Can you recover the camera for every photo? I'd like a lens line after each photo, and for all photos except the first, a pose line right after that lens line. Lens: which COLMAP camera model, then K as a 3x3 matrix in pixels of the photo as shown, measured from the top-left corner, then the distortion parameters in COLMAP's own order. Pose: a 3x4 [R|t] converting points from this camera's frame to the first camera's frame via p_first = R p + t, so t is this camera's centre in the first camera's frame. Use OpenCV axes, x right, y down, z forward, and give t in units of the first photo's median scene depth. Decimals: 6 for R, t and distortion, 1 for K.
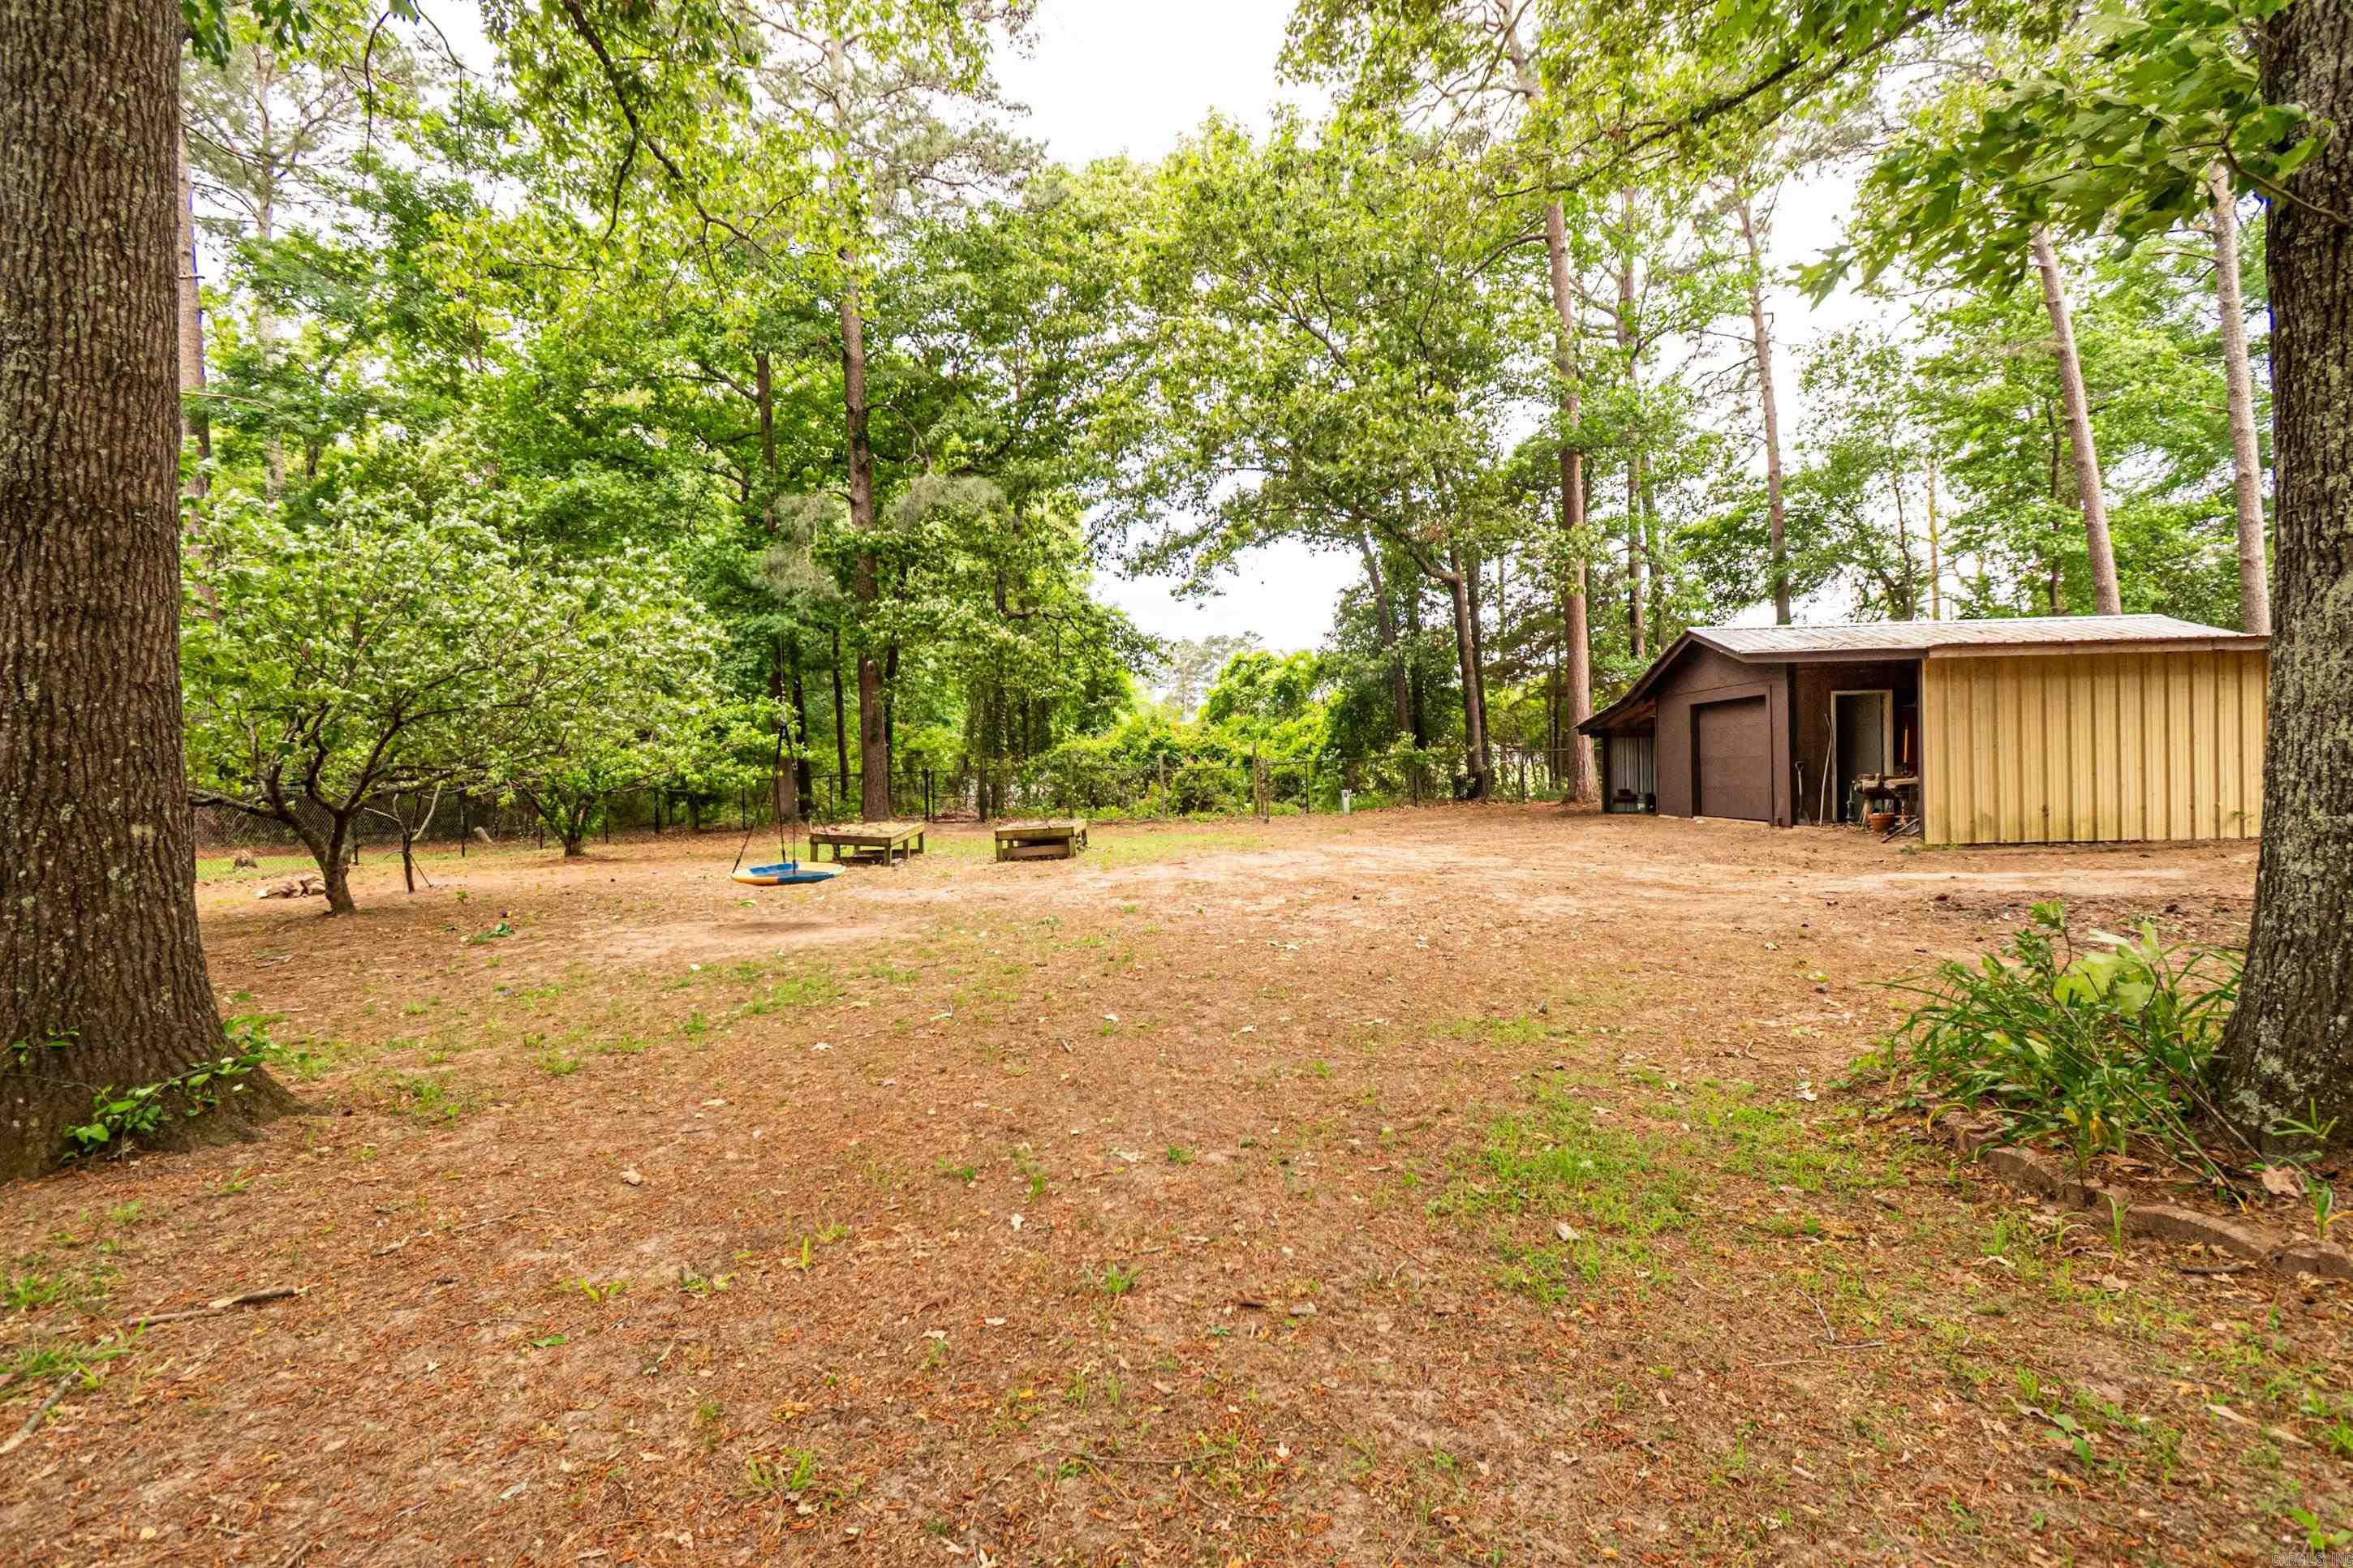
lens RADIAL K [[1044.4, 0, 1191.1], [0, 1044.4, 764.6], [0, 0, 1]] dist [0.010010, -0.004604]
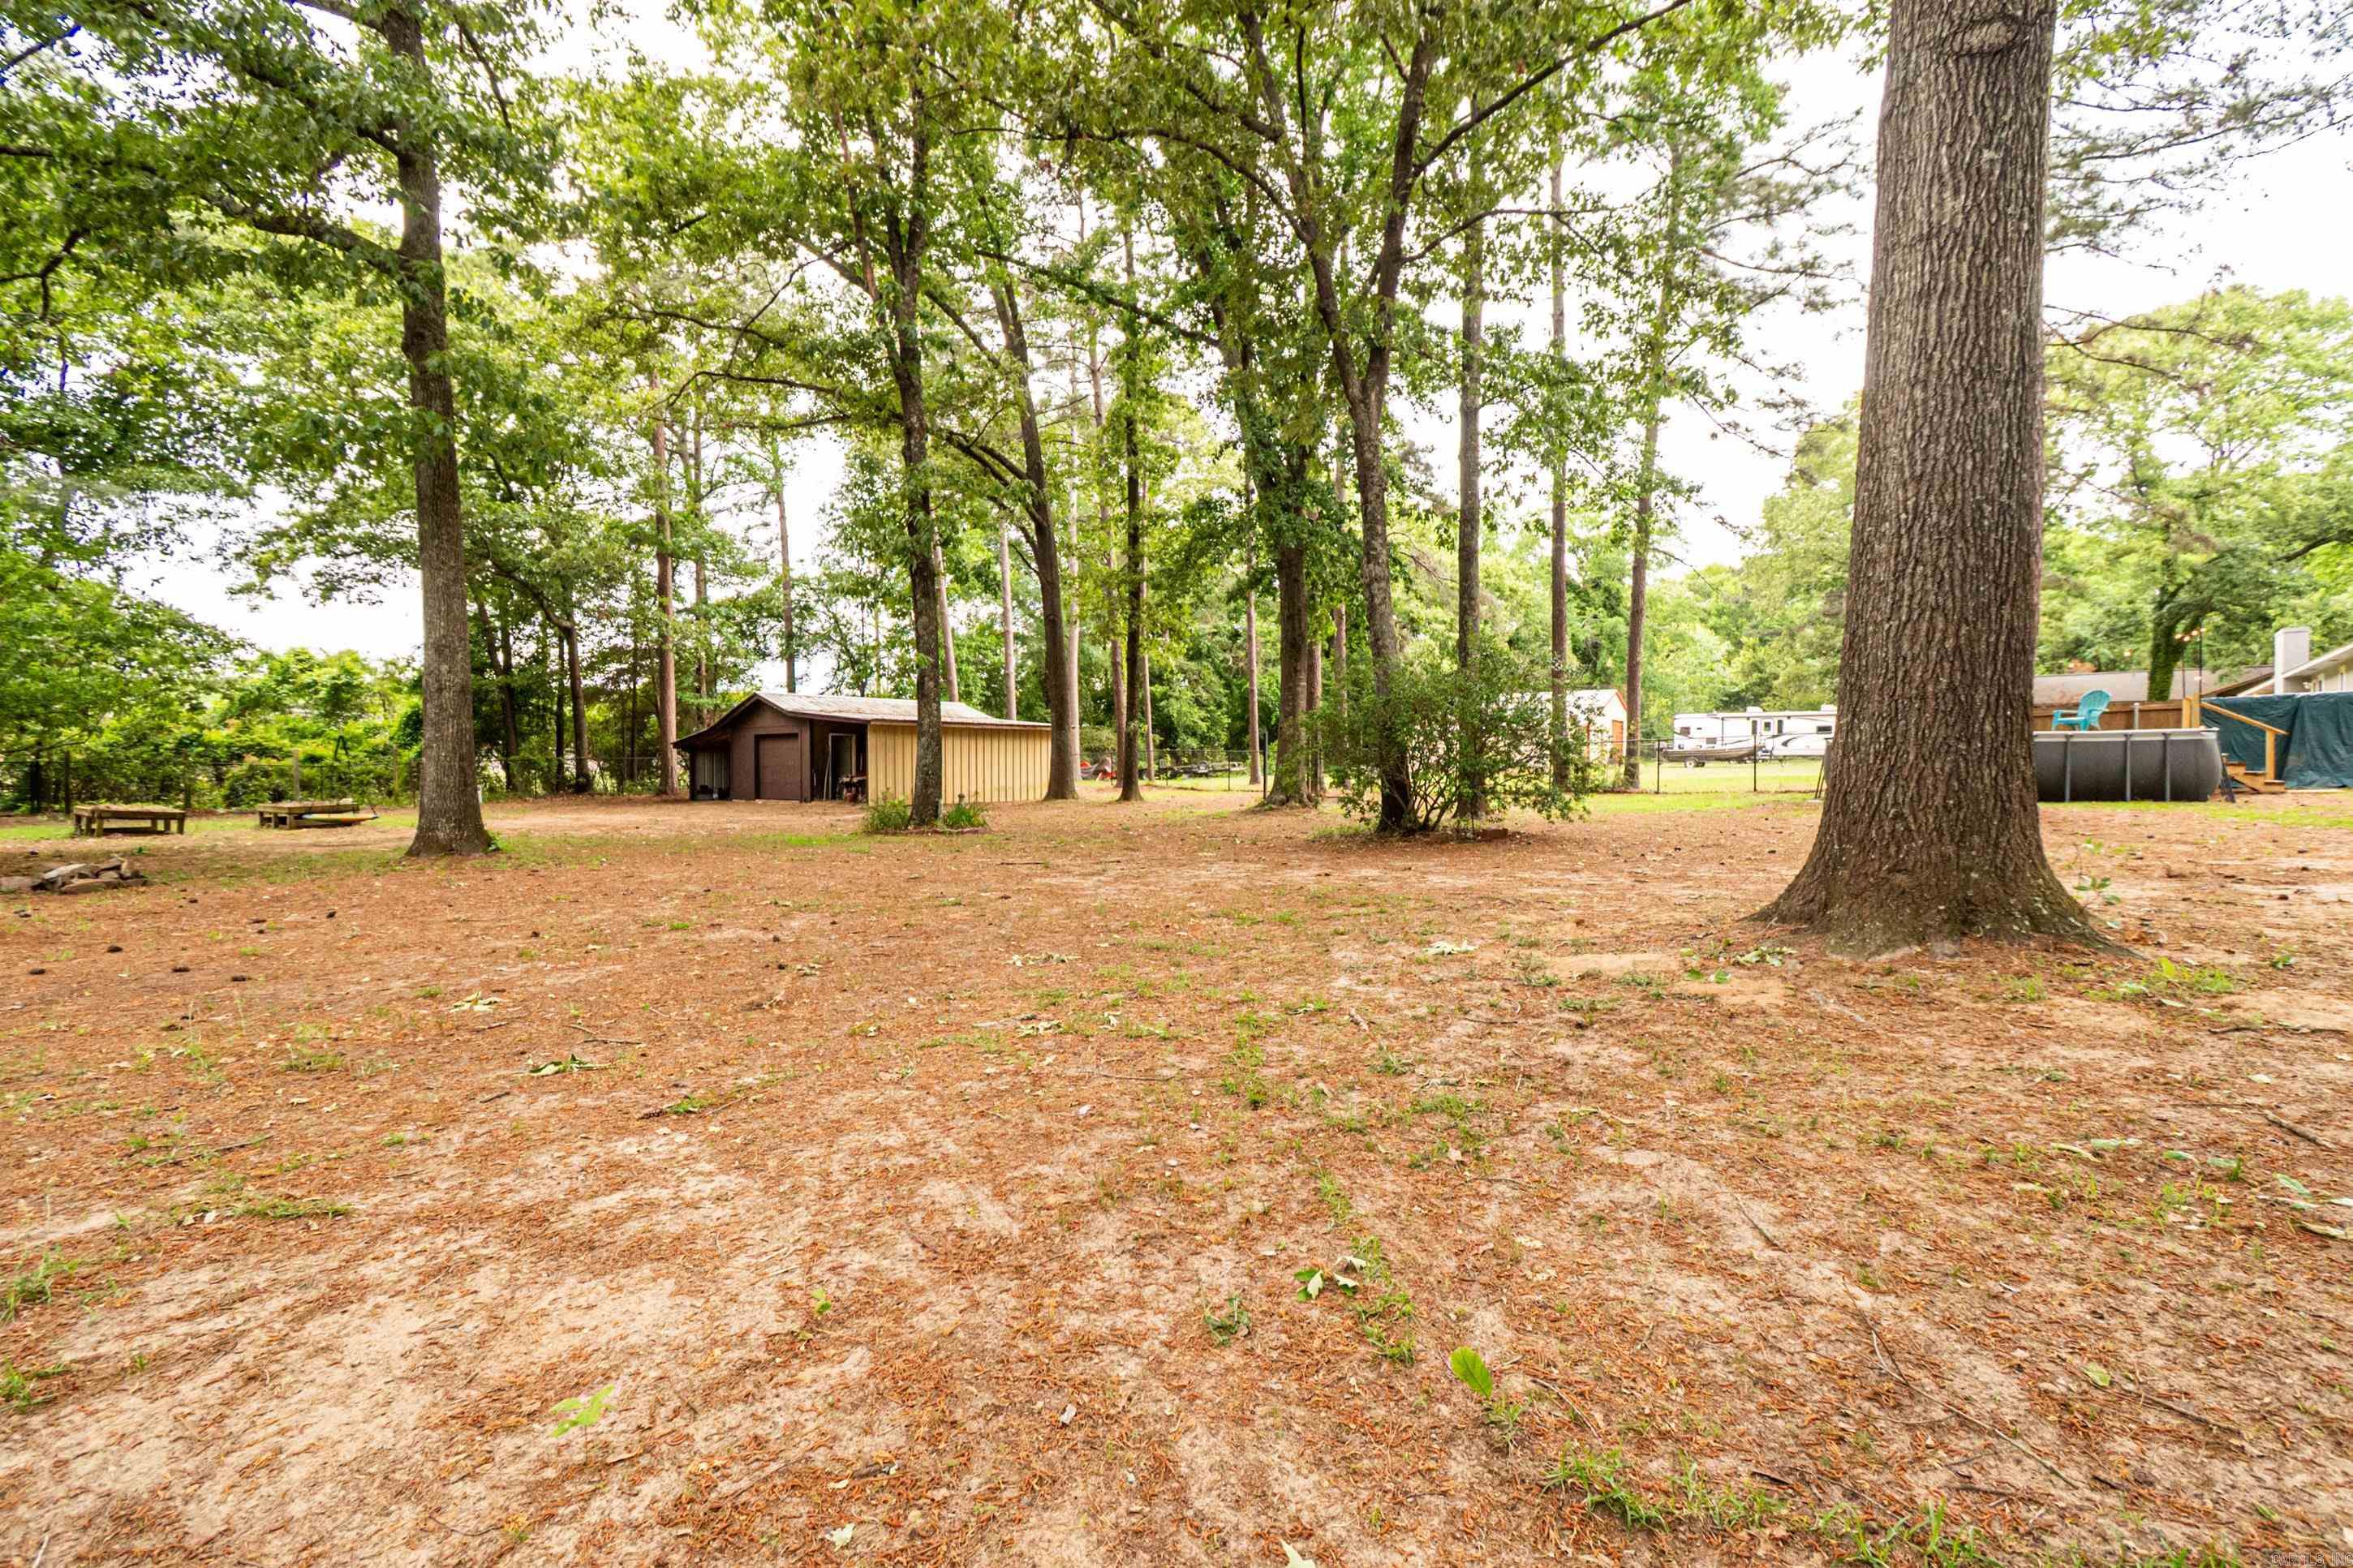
lens RADIAL K [[1044.4, 0, 1169.1], [0, 1044.4, 777.7], [0, 0, 1]] dist [0.010010, -0.004604]
pose [[0.630381, 0.015893, 0.776123, -0.322976], [-0.016918, 0.999834, -0.006733, 0.009744], [-0.776102, -0.008886, 0.630545, -0.465633]]
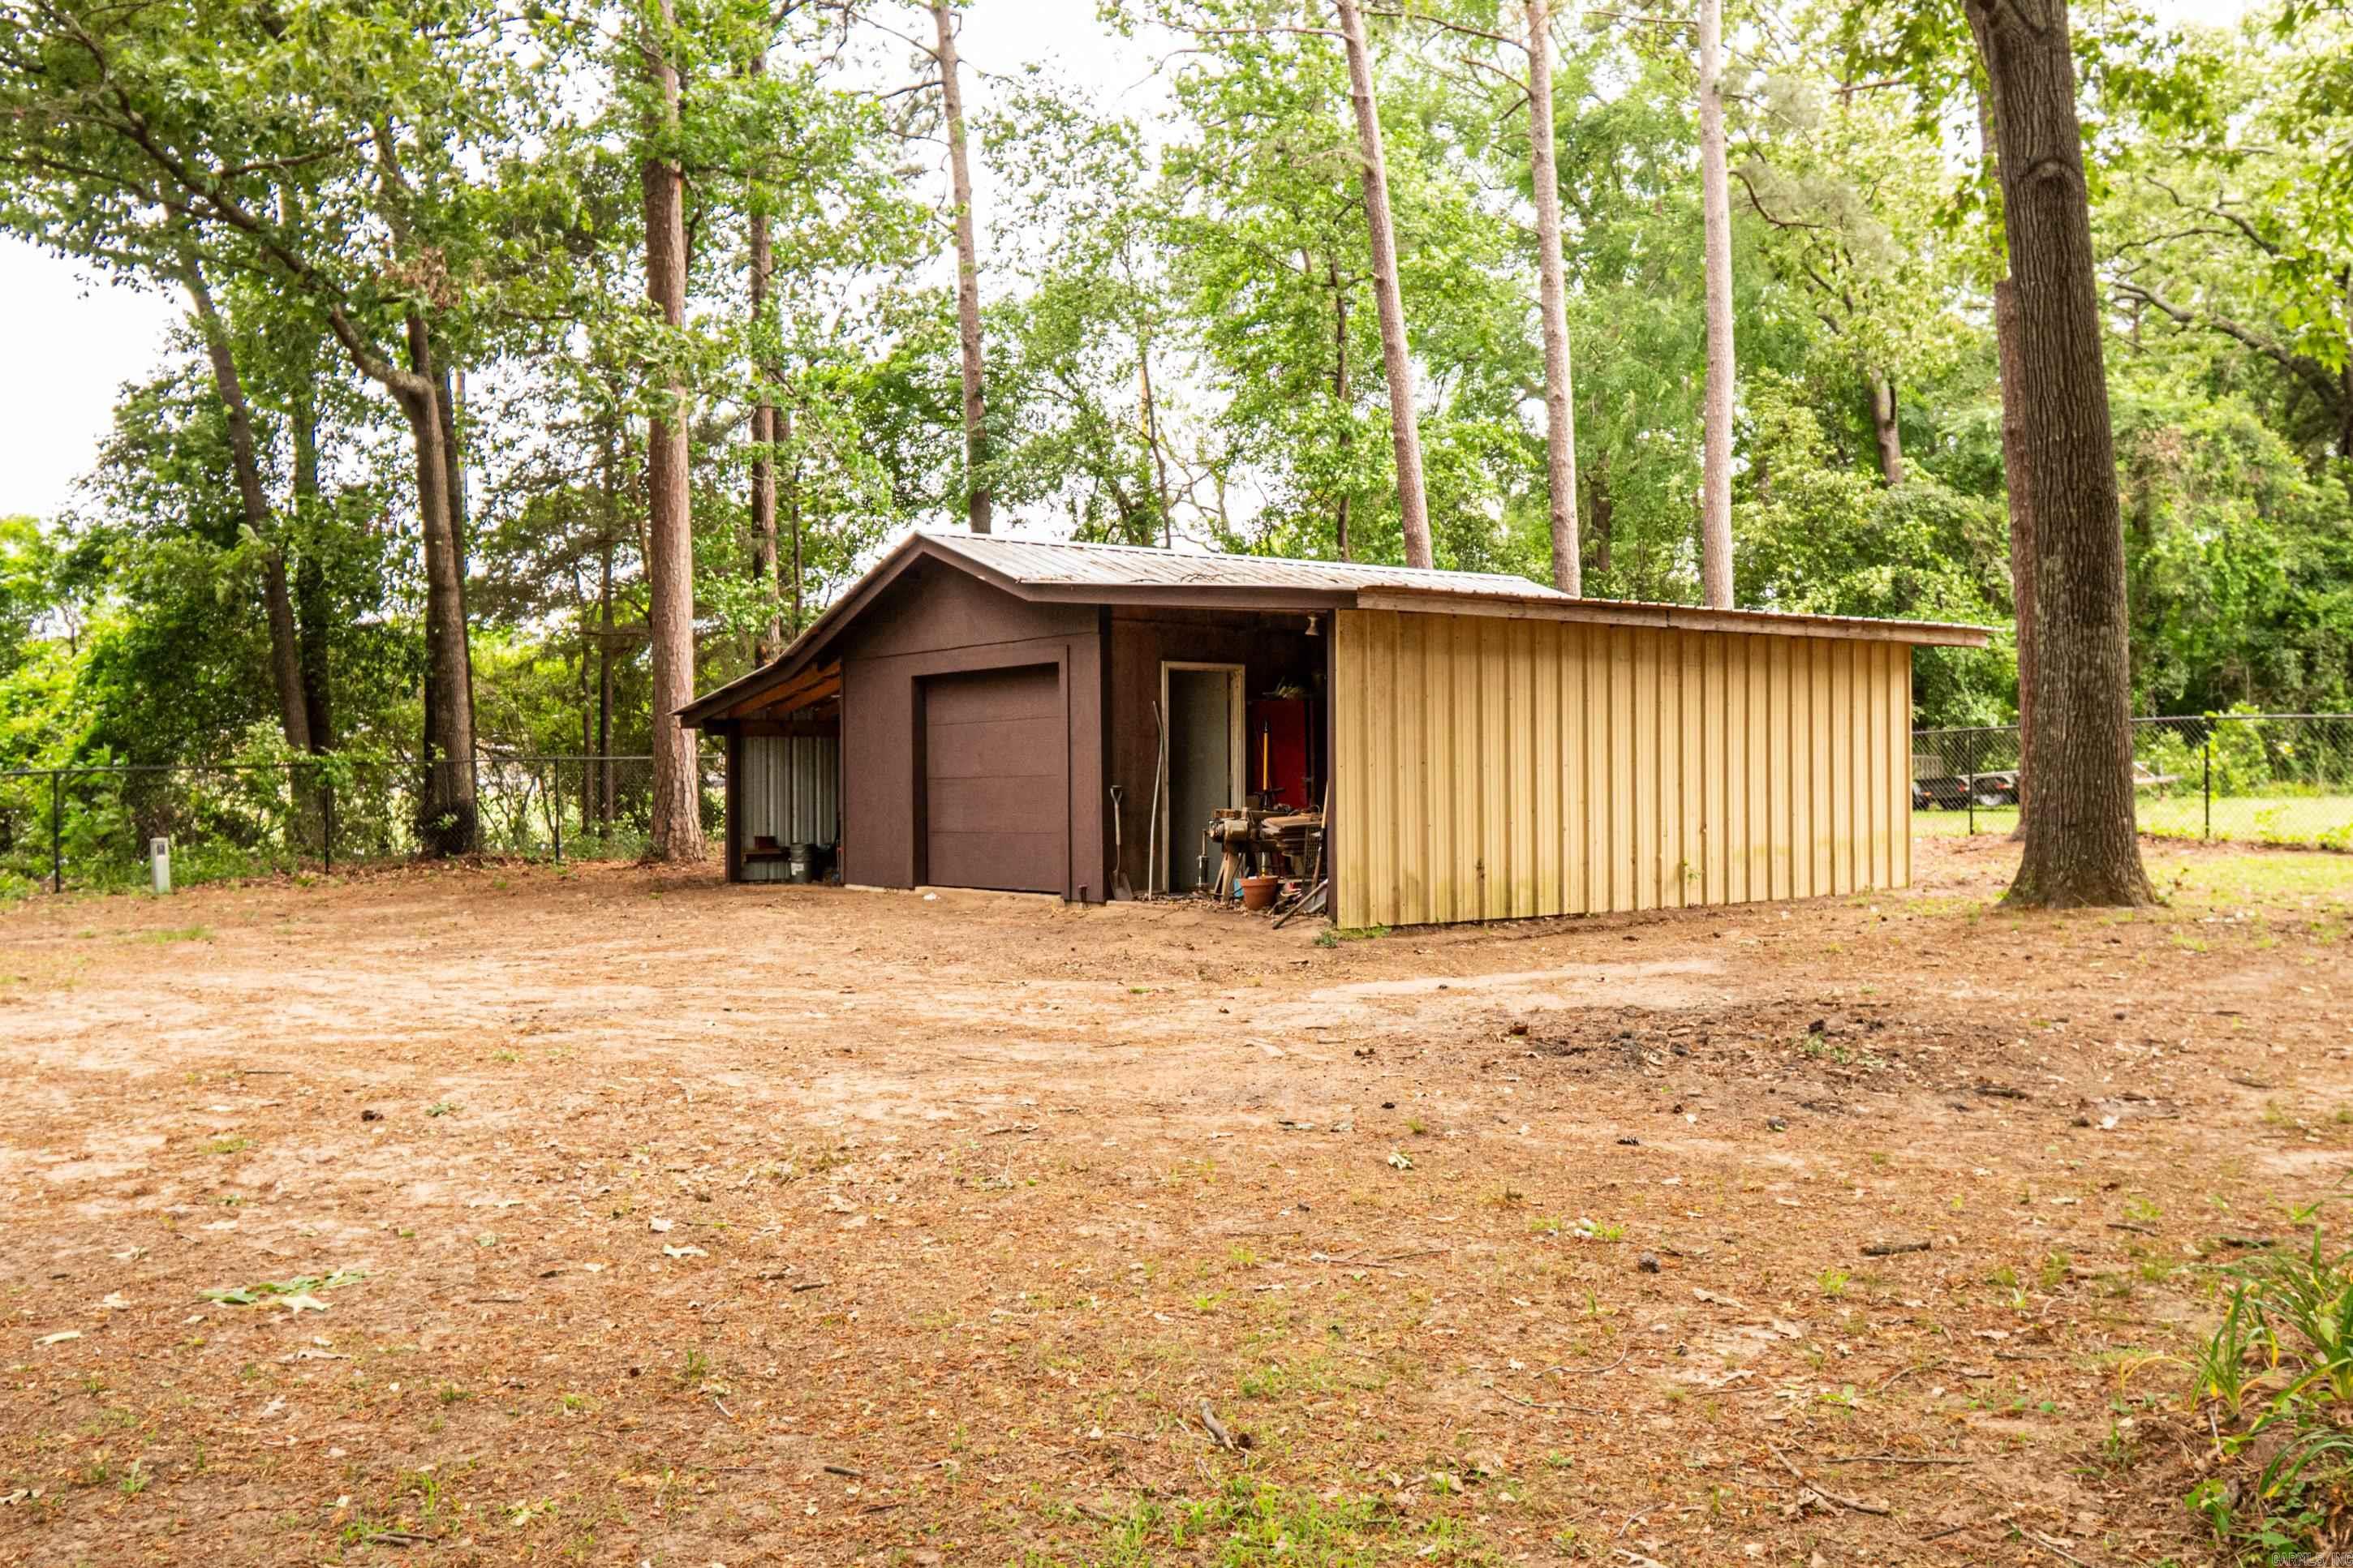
lens RADIAL K [[1964.1, 0, 1160.4], [0, 1964.1, 792.7], [0, 0, 1]] dist [0.016649, -0.002419]
pose [[0.794496, 0.014592, 0.607095, -0.019256], [-0.014369, 0.999883, -0.005229, 0.003783], [-0.607100, -0.004569, 0.794612, 0.099619]]
